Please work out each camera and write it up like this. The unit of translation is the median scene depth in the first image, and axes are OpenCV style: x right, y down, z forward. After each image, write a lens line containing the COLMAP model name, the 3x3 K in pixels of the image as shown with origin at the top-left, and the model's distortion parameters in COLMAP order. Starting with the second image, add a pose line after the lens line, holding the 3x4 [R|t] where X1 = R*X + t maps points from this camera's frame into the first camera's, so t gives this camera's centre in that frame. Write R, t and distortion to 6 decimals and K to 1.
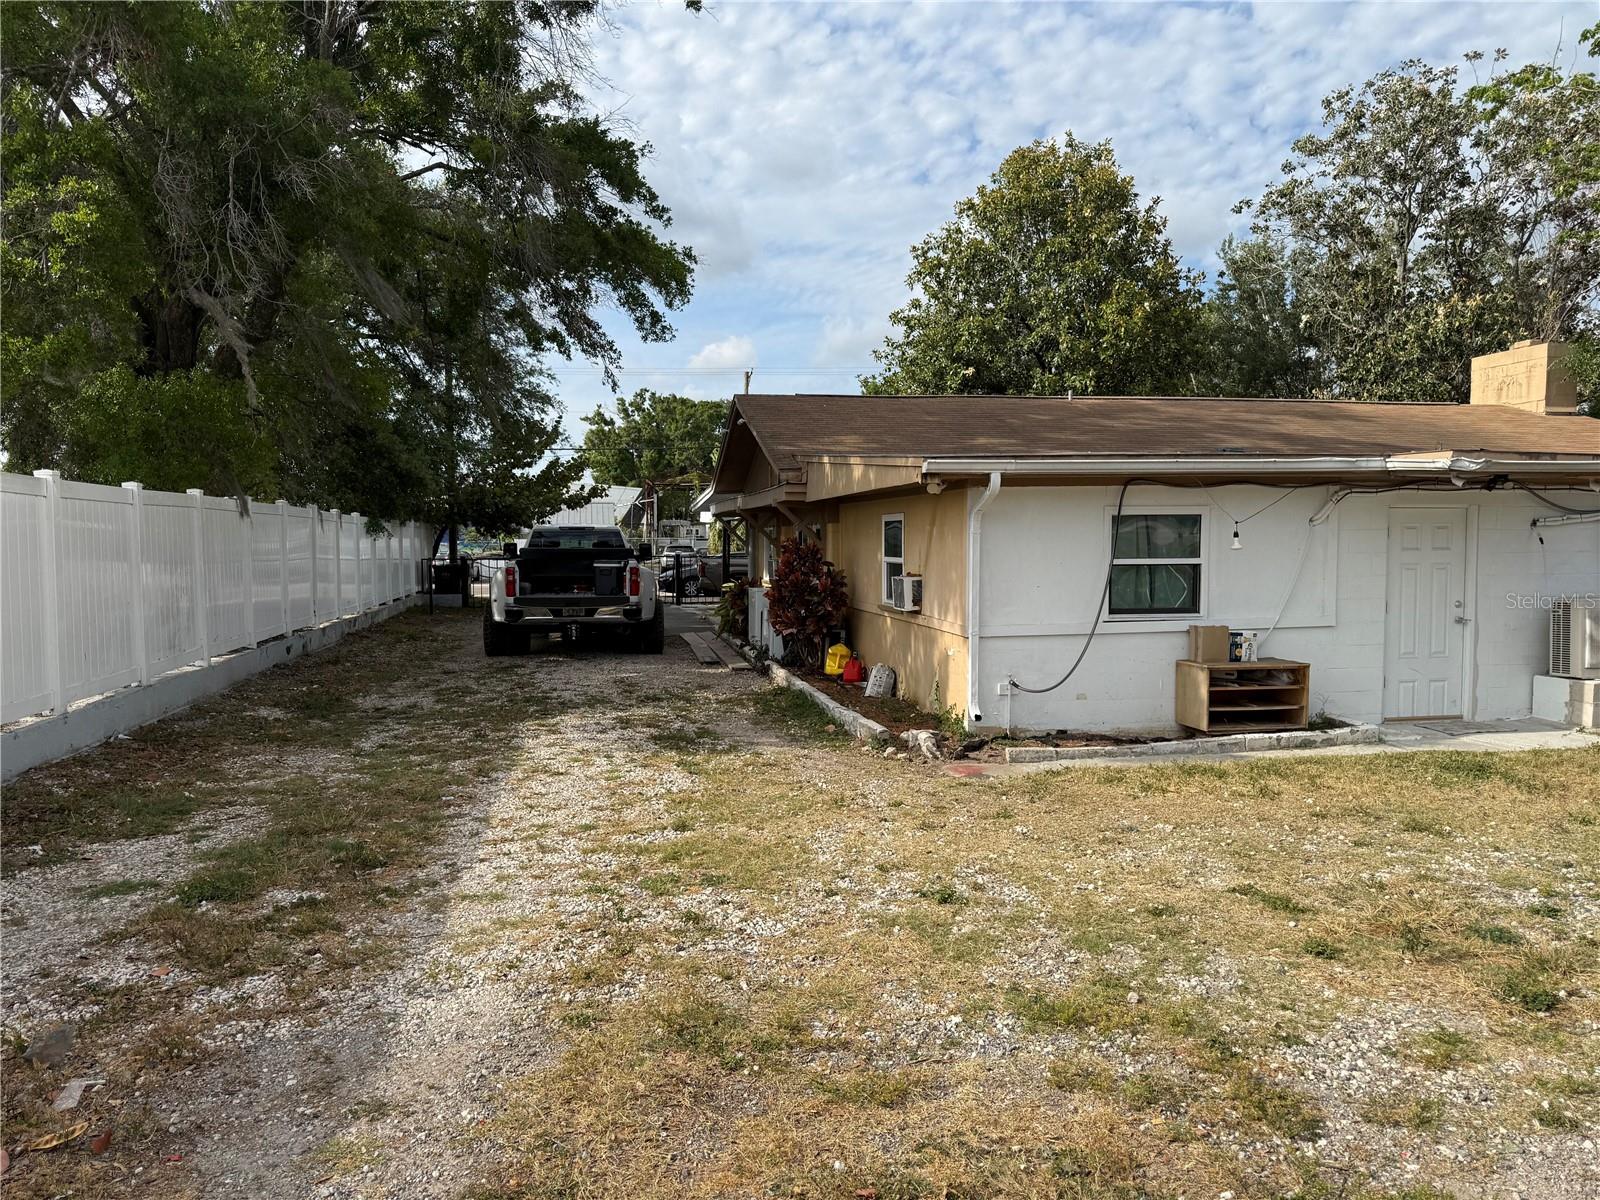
lens RADIAL K [[1126.1, 0, 783.0], [0, 1126.1, 593.3], [0, 0, 1]] dist [0.026181, -0.046516]
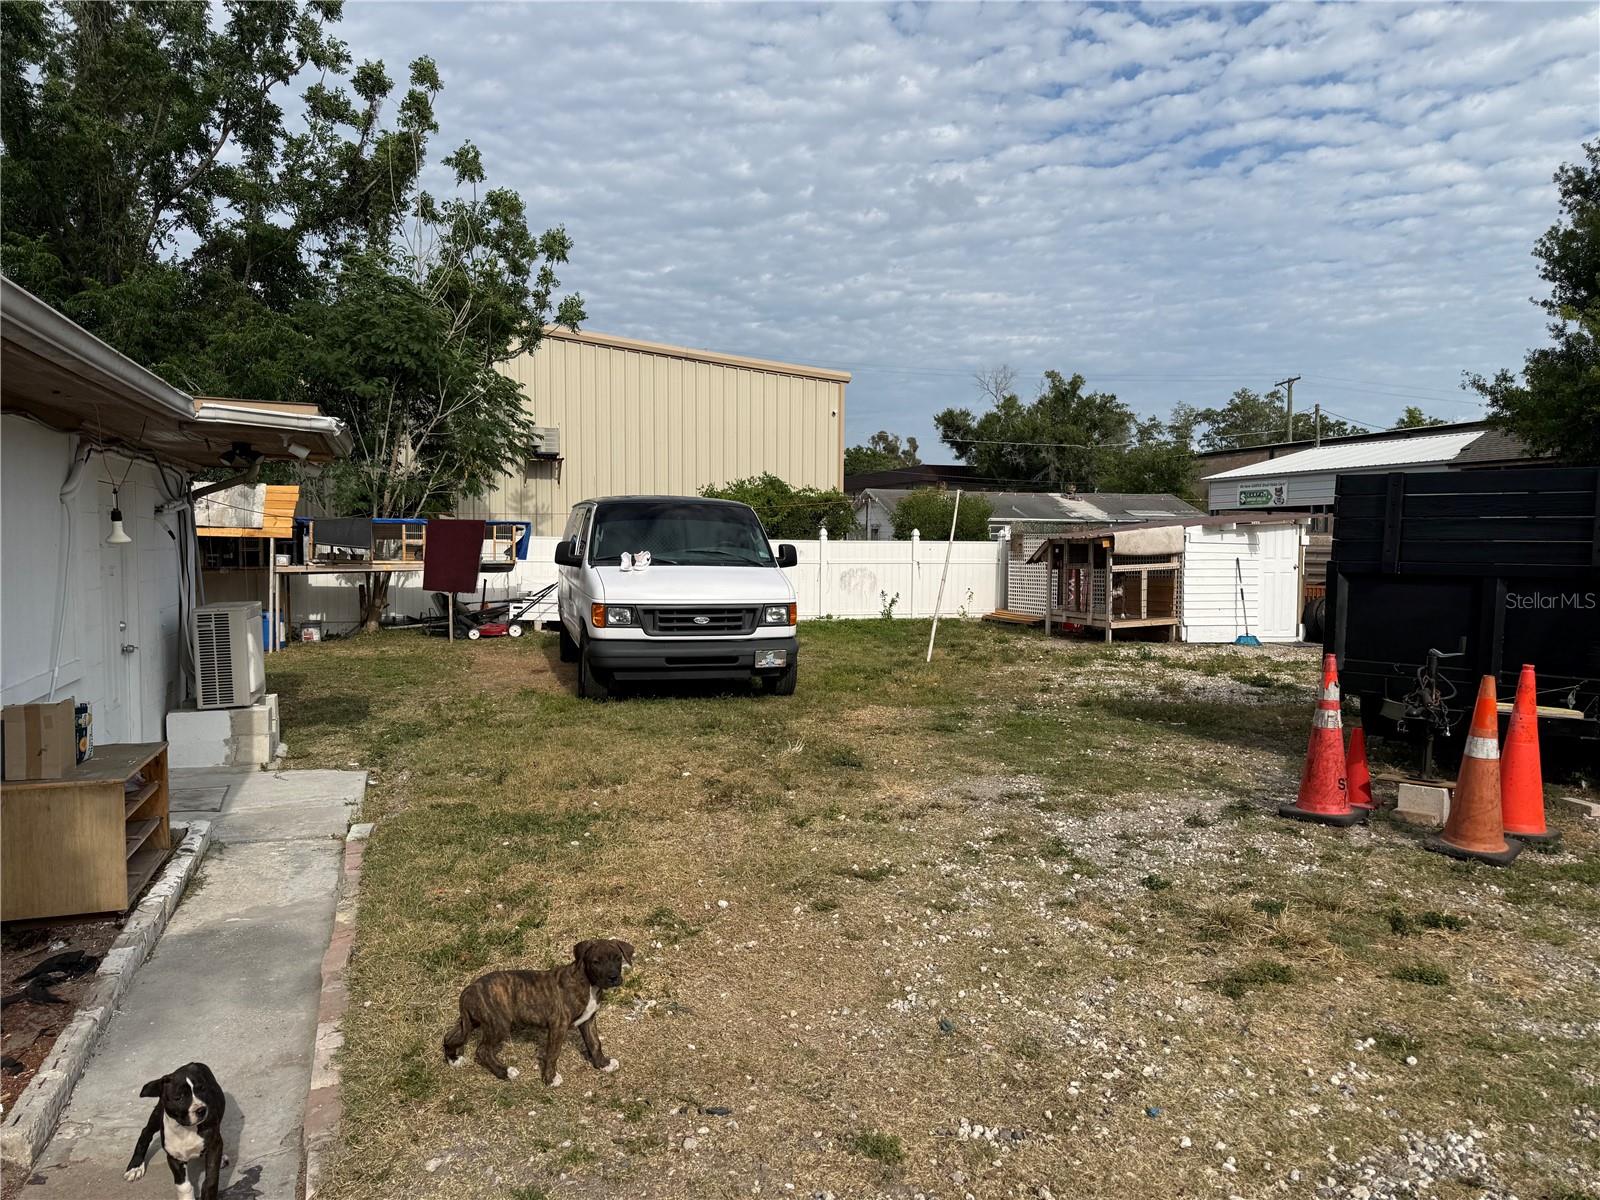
lens RADIAL K [[1126.1, 0, 804.5], [0, 1126.1, 605.0], [0, 0, 1]] dist [0.026181, -0.046516]
pose [[-0.154494, -0.049781, 0.986739, -0.261554], [0.045265, 0.997324, 0.057402, -0.044226], [-0.986956, 0.053533, -0.151827, 1.293337]]
